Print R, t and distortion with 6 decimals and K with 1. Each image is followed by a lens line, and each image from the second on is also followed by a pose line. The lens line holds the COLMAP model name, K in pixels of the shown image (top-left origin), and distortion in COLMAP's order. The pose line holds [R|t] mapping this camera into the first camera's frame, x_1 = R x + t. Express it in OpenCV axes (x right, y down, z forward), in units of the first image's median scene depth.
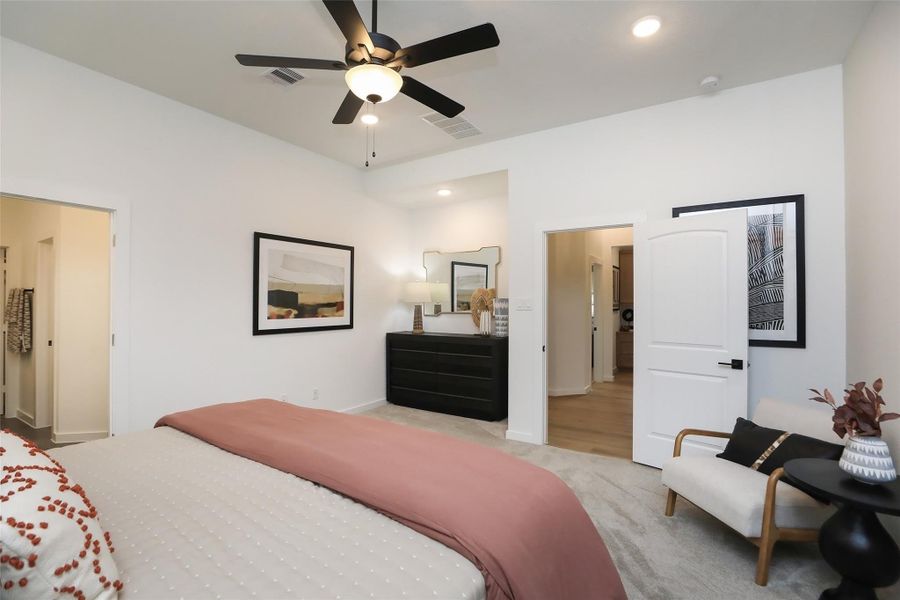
lens RADIAL K [[418.3, 0, 446.3], [0, 418.3, 300.7], [0, 0, 1]] dist [-0.046070, 0.014732]
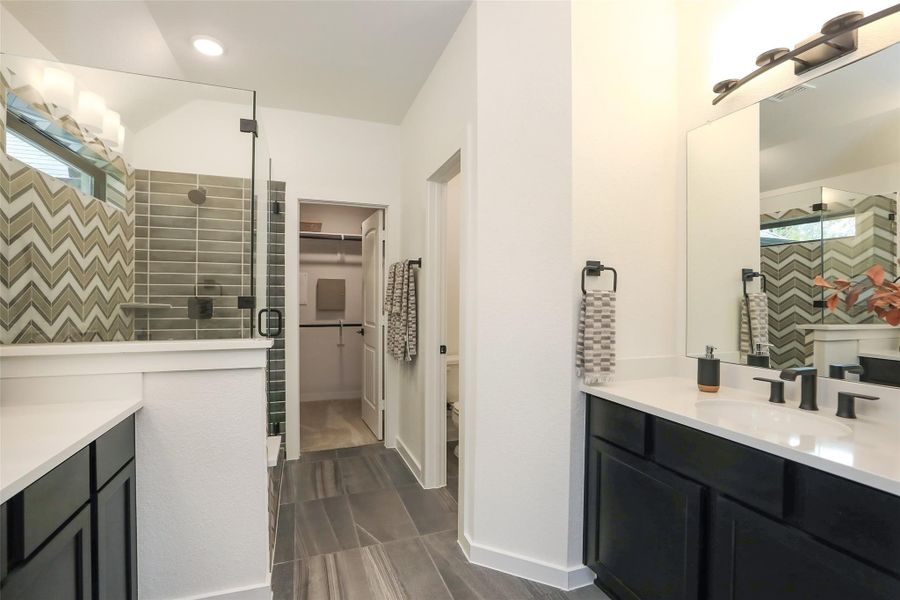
lens RADIAL K [[418.3, 0, 446.3], [0, 418.3, 300.7], [0, 0, 1]] dist [-0.046070, 0.014732]
pose [[0.797016, 0.002409, -0.603953, -0.601549], [0.002808, 0.999966, 0.007694, 0.028152], [0.603951, -0.007828, 0.796983, 0.514548]]
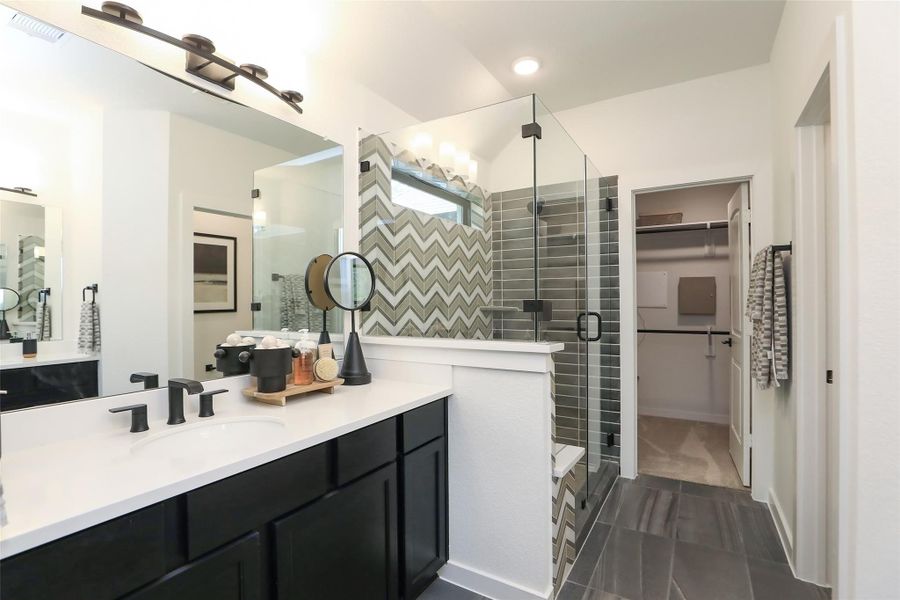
lens RADIAL K [[429.2, 0, 447.2], [0, 429.2, 301.2], [0, 0, 1]] dist [-0.046598, 0.016057]
pose [[0.024571, -0.005097, -0.999685, -0.584605], [0.013995, 0.999891, -0.004754, 0.028714], [0.999600, -0.013873, 0.024640, 0.623162]]
